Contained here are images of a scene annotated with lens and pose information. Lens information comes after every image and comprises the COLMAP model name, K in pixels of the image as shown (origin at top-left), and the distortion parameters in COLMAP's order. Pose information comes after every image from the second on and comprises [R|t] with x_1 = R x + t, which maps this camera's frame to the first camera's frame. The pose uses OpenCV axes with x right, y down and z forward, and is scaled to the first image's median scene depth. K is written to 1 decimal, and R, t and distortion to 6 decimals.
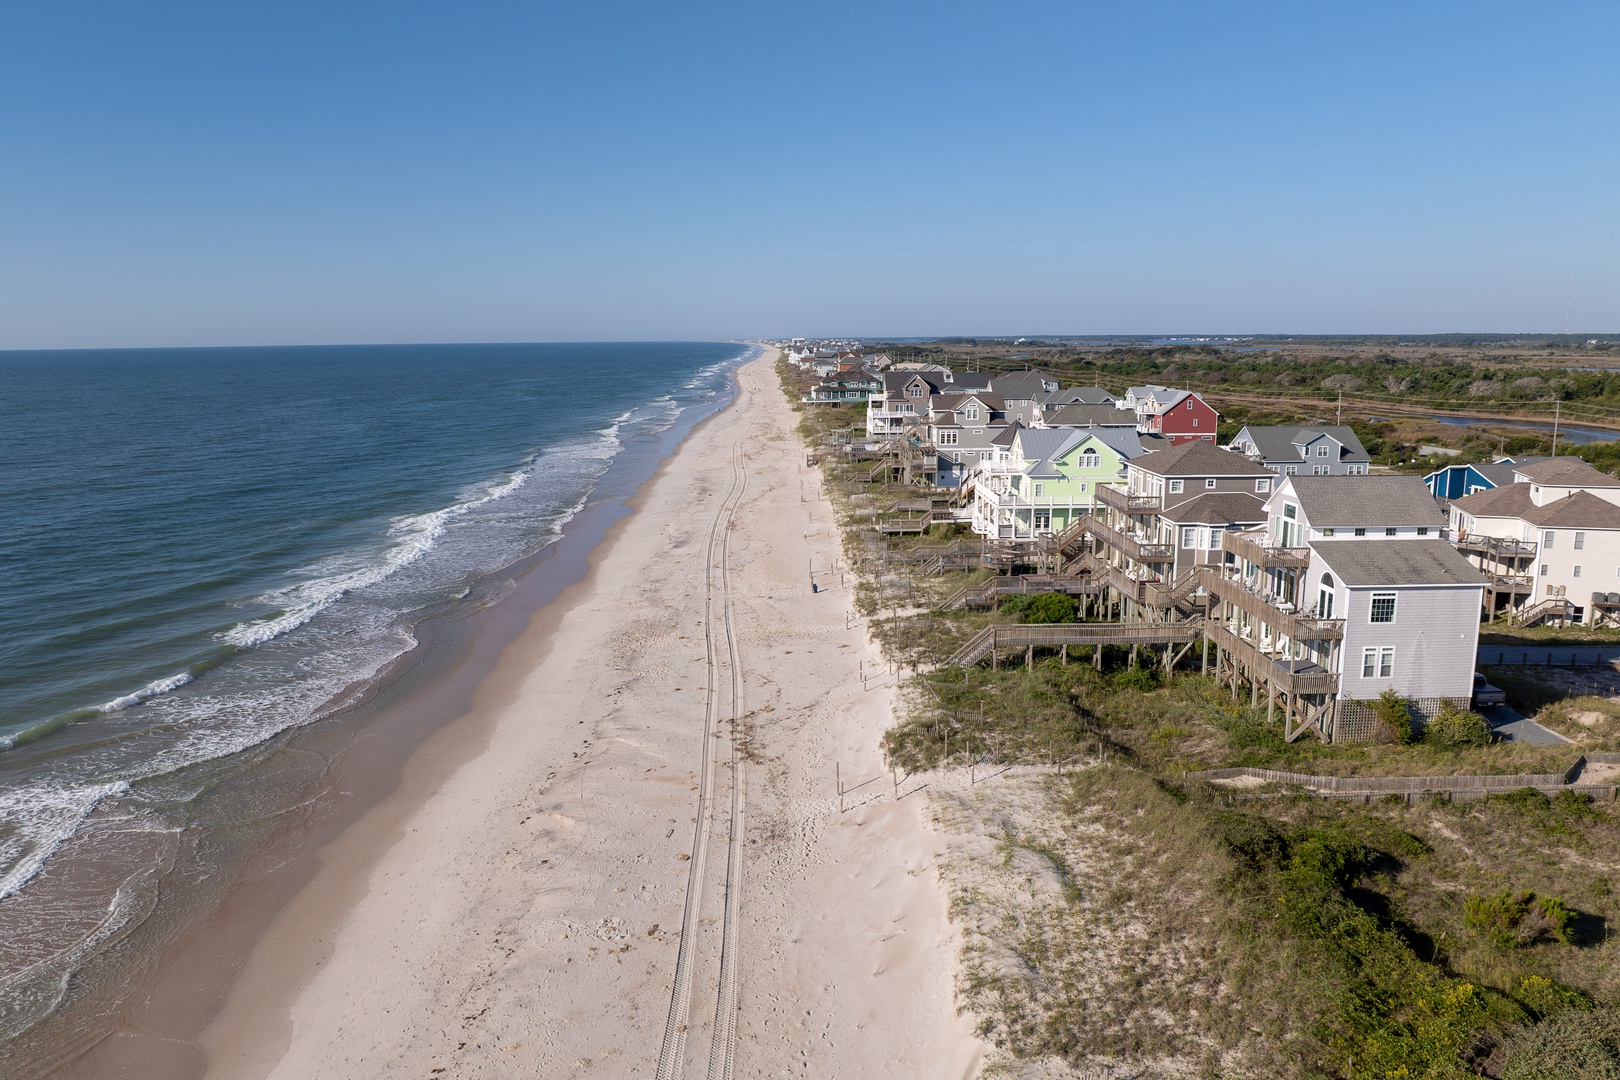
lens RADIAL K [[1139.3, 0, 810.0], [0, 1139.3, 540.0], [0, 0, 1]] dist [-0.008134, -0.001787]
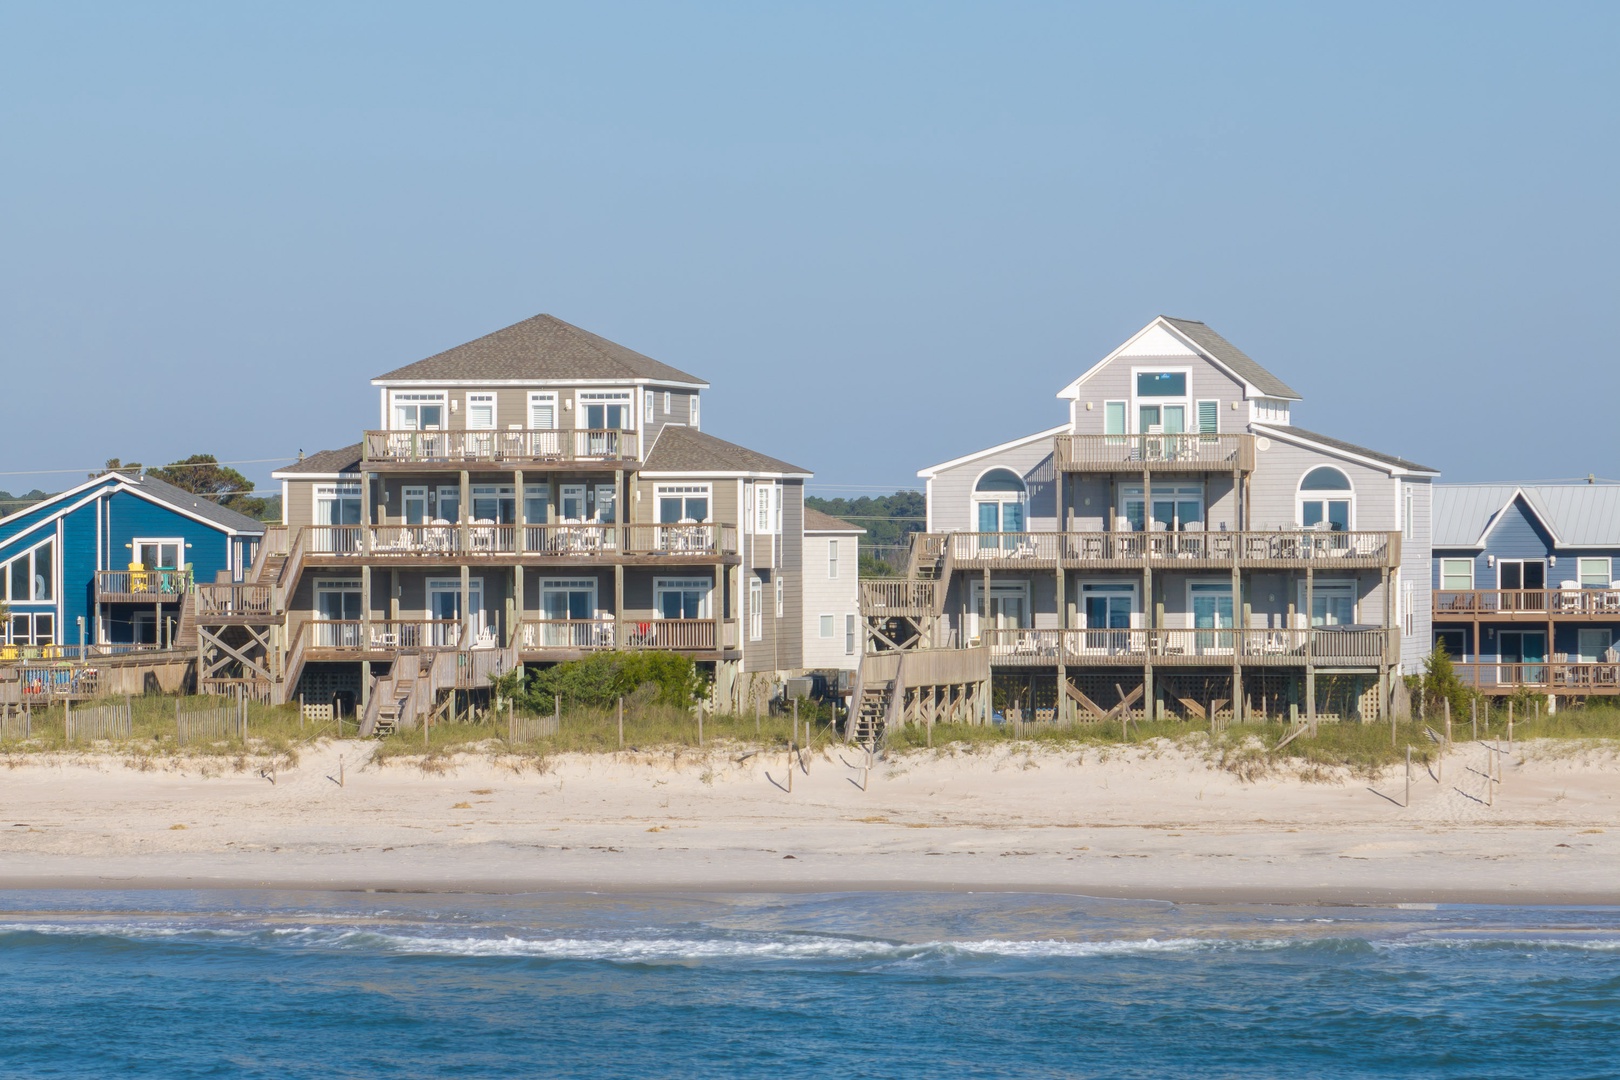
lens RADIAL K [[7973.5, 0, 810.0], [0, 7973.5, 540.0], [0, 0, 1]] dist [-0.016792, 8.249847]
pose [[0.231048, 0.009050, 0.972900, -3.567872], [0.170558, 0.984096, -0.049659, 0.223862], [-0.957876, 0.177409, 0.225830, 0.356896]]
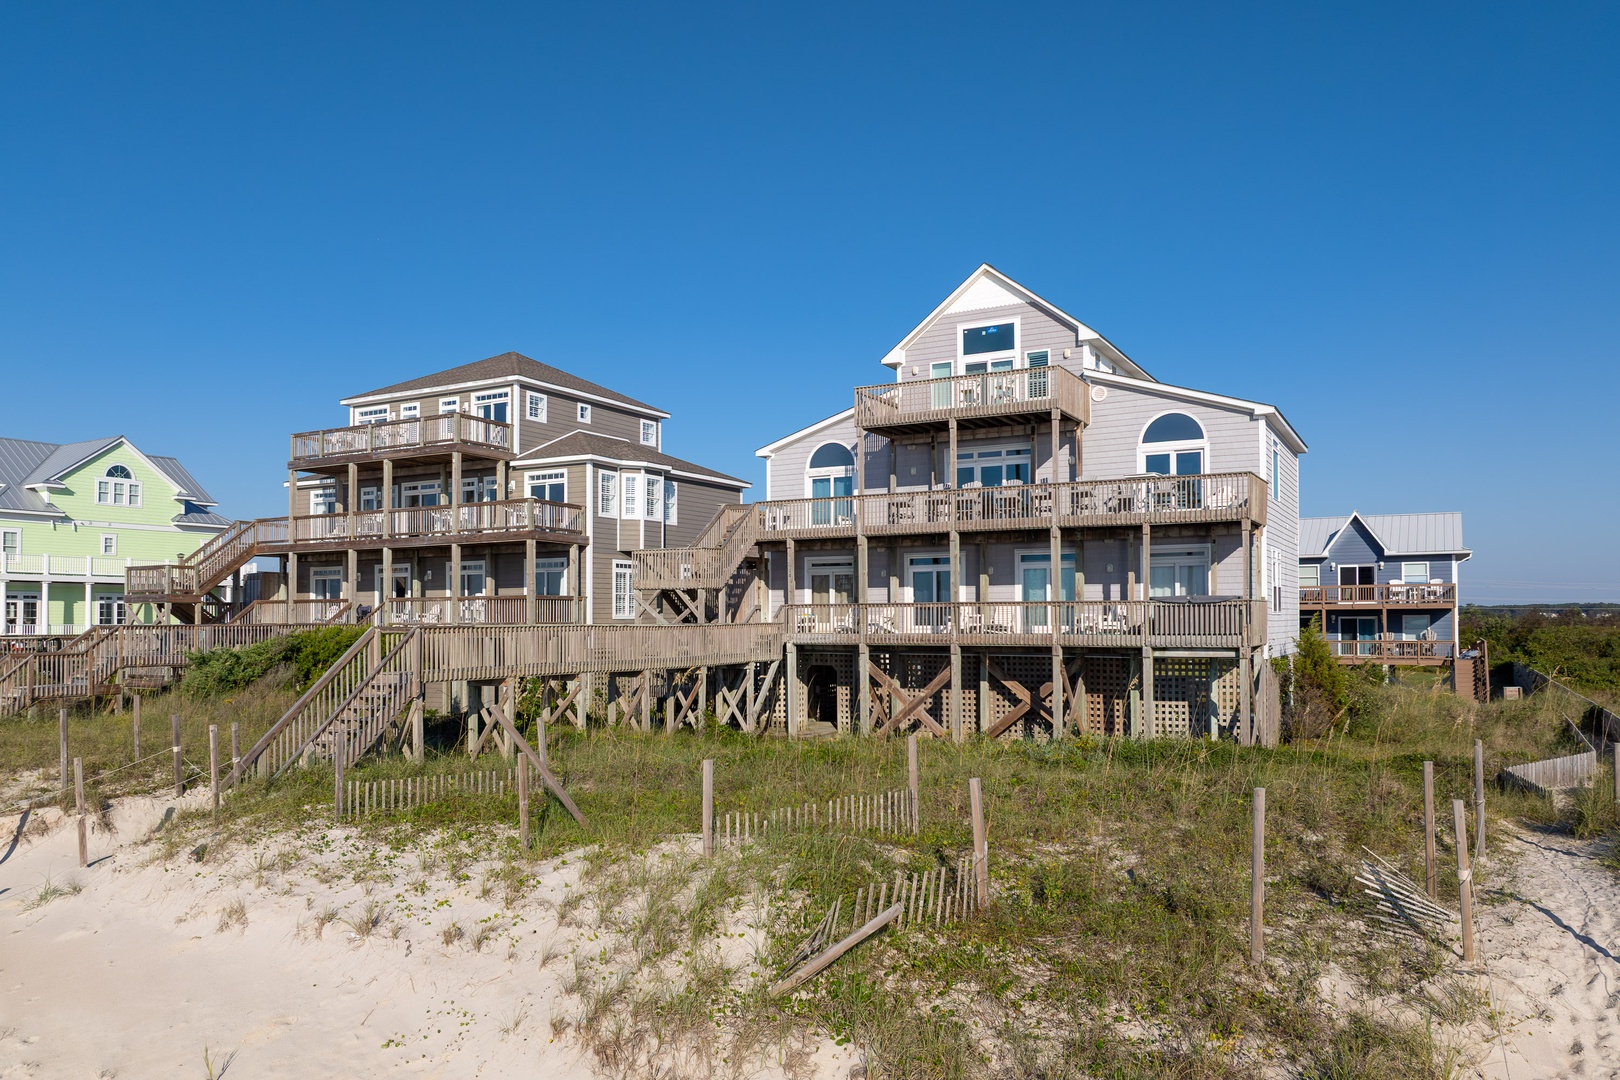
lens RADIAL K [[1143.0, 0, 817.3], [0, 1143.0, 602.2], [0, 0, 1]] dist [-0.035532, -0.002641]
pose [[0.506231, 0.019706, 0.862173, -0.041789], [0.149599, 0.982576, -0.110296, 0.142209], [-0.849323, 0.184816, 0.494462, 0.920422]]
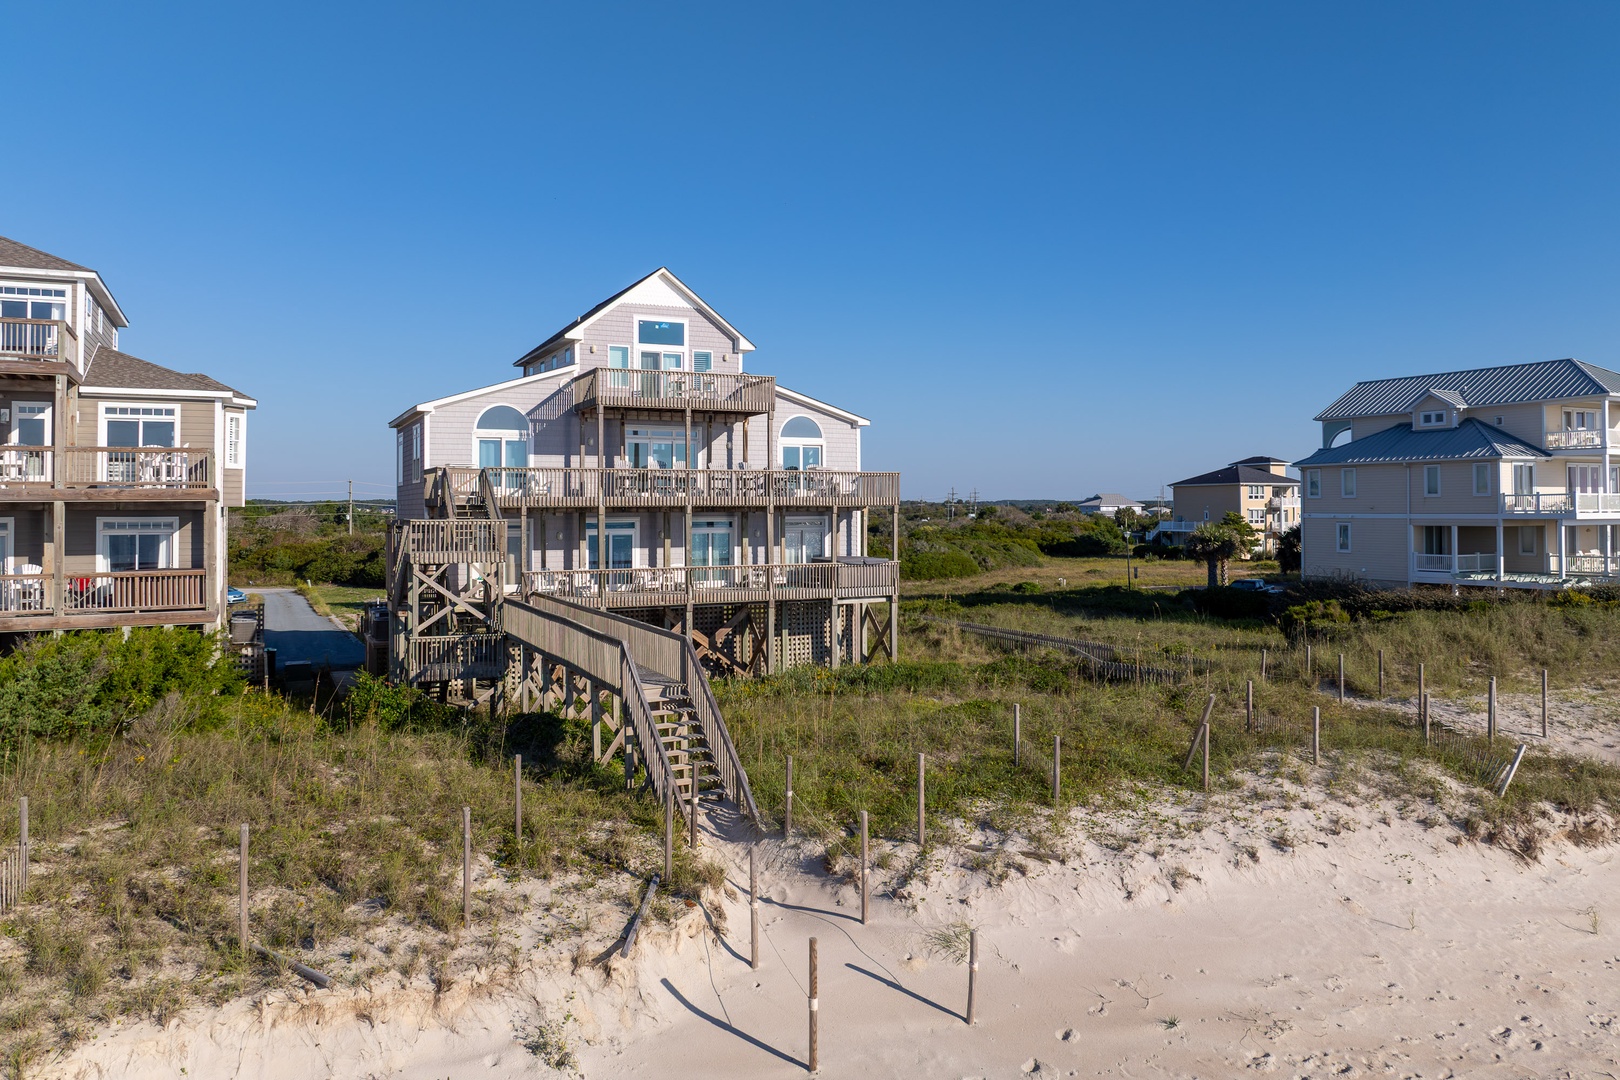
lens RADIAL K [[1146.8, 0, 814.1], [0, 1146.8, 476.3], [0, 0, 1]] dist [-0.030438, -0.001148]
pose [[-0.421911, 0.035502, 0.905942, -0.135938], [0.166002, 0.985366, 0.038695, 0.038952], [-0.891310, 0.166714, -0.421630, 1.297330]]
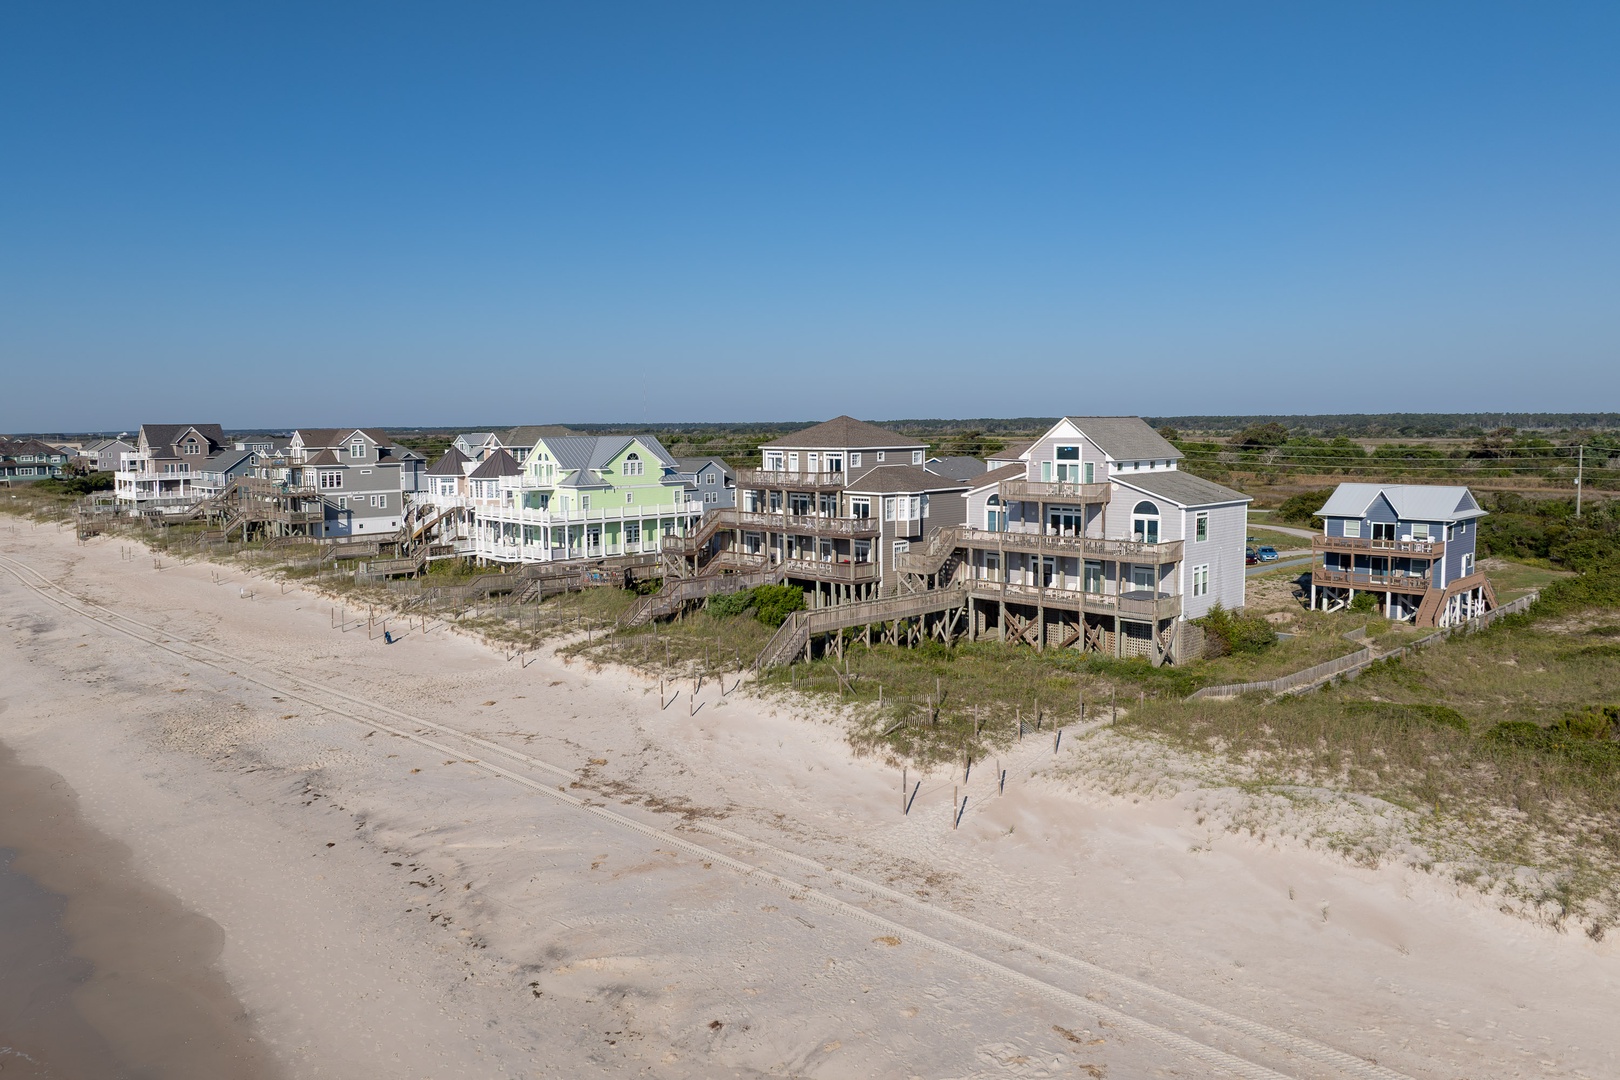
lens RADIAL K [[1140.1, 0, 810.0], [0, 1140.1, 540.0], [0, 0, 1]] dist [-0.034191, -0.001471]
pose [[0.740732, -0.066347, 0.668517, -0.459945], [0.121052, 0.992005, -0.035677, 0.064504], [-0.660805, 0.107353, 0.742841, 0.454485]]
